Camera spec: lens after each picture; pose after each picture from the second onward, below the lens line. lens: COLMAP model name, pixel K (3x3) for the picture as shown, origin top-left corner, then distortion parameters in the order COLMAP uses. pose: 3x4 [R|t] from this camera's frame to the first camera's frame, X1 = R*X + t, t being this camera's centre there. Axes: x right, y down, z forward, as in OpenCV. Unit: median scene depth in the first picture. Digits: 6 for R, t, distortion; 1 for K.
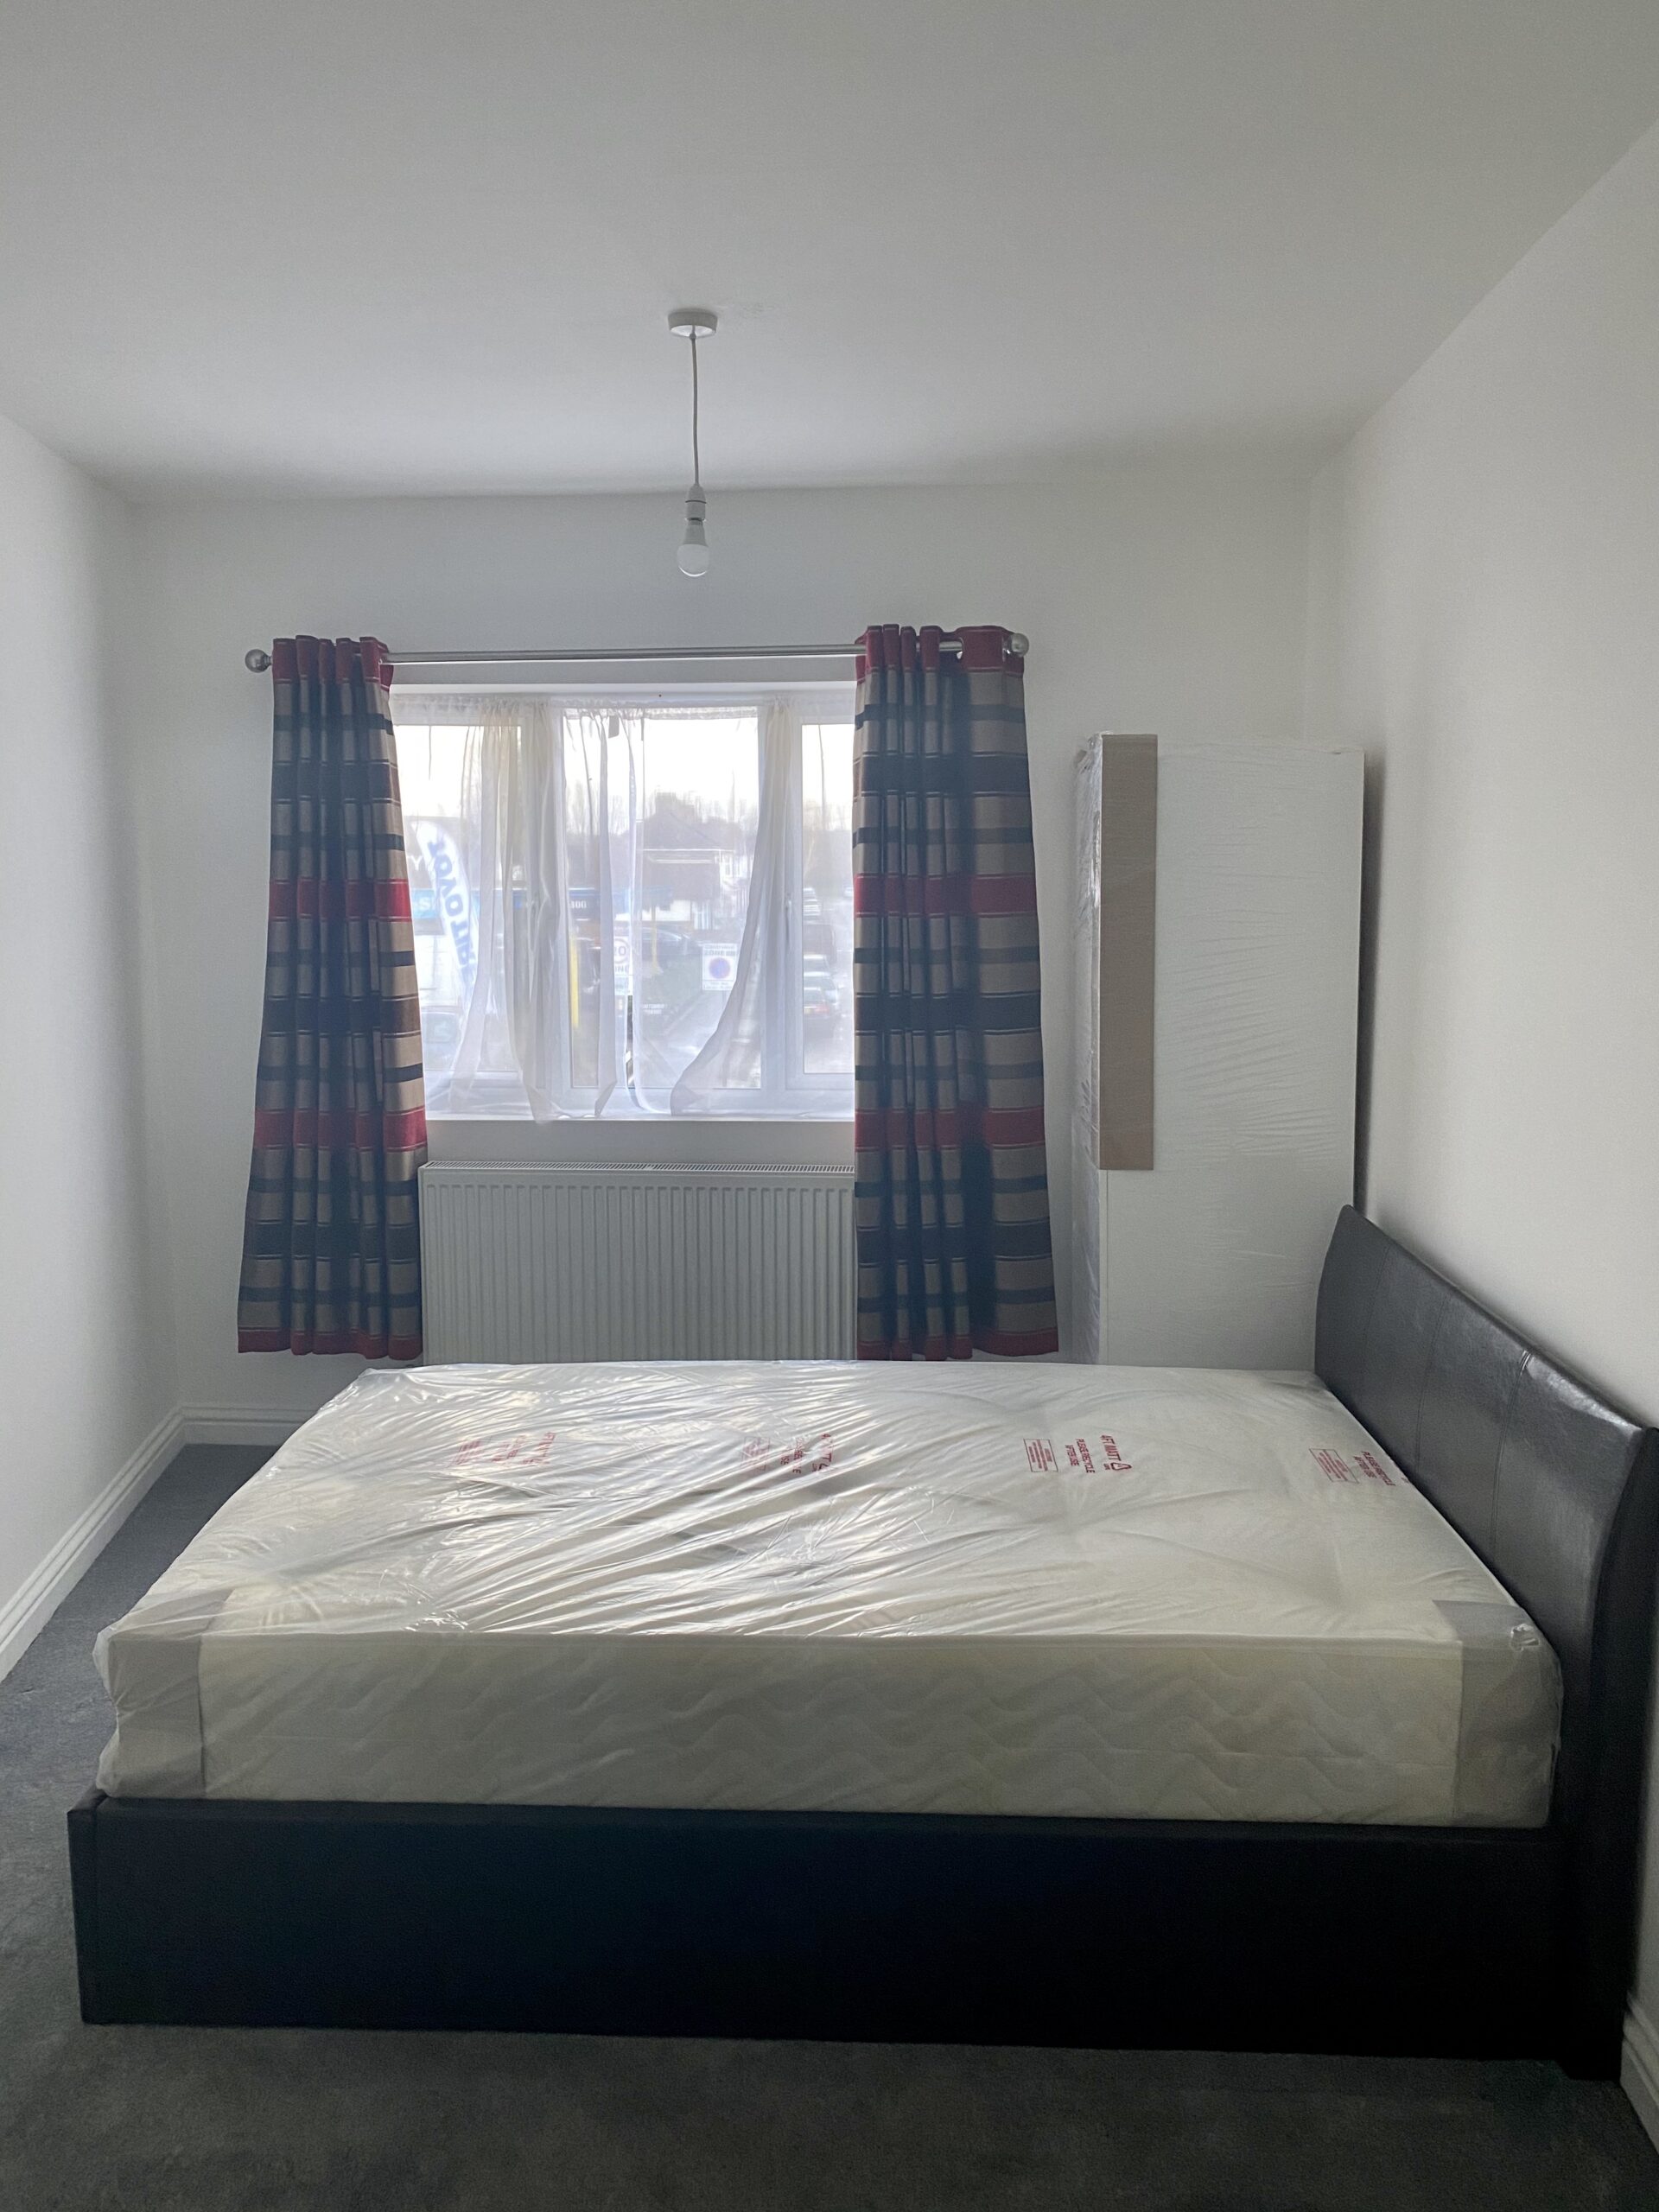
lens RADIAL K [[1707.9, 0, 829.5], [0, 1707.9, 1106.0], [0, 0, 1]] dist [0.011694, 0.003784]
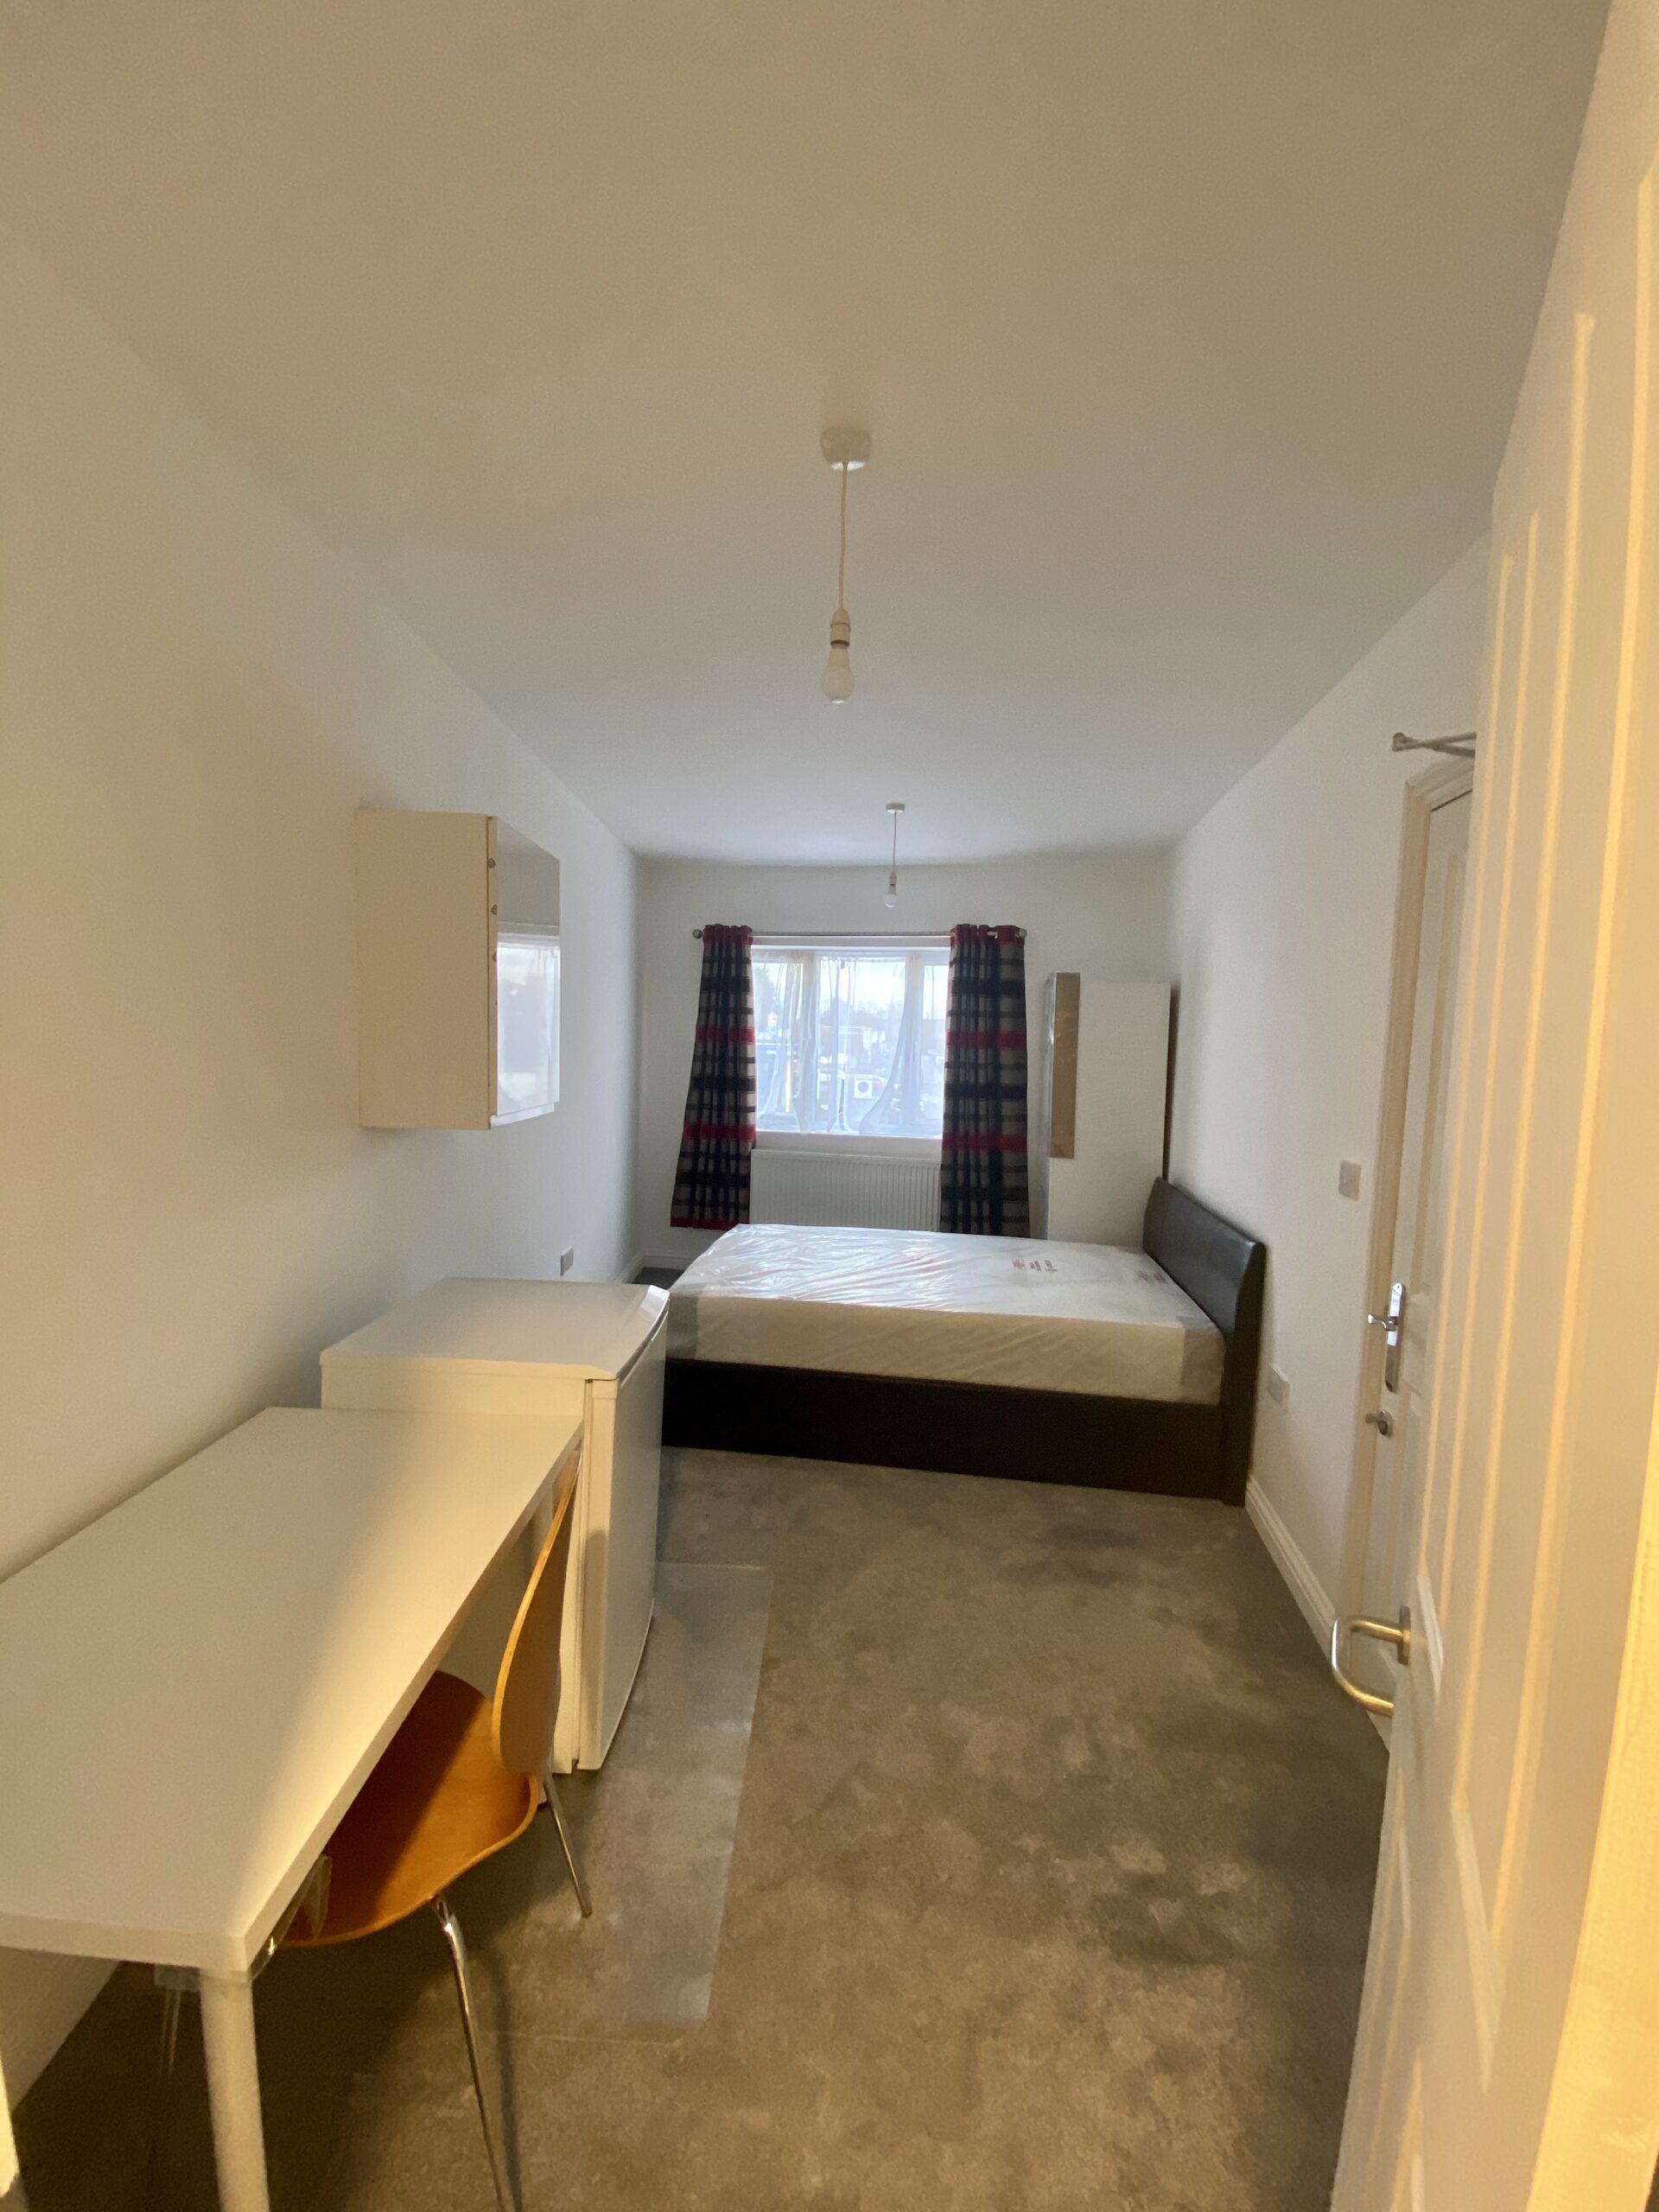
lens RADIAL K [[884.6, 0, 829.5], [0, 884.6, 1106.0], [0, 0, 1]] dist [0.026764, -0.025225]
pose [[0.994116, 0.040623, -0.100414, -0.018092], [-0.046775, 0.997121, -0.059688, 0.045166], [0.097700, 0.064034, 0.993154, -0.195663]]
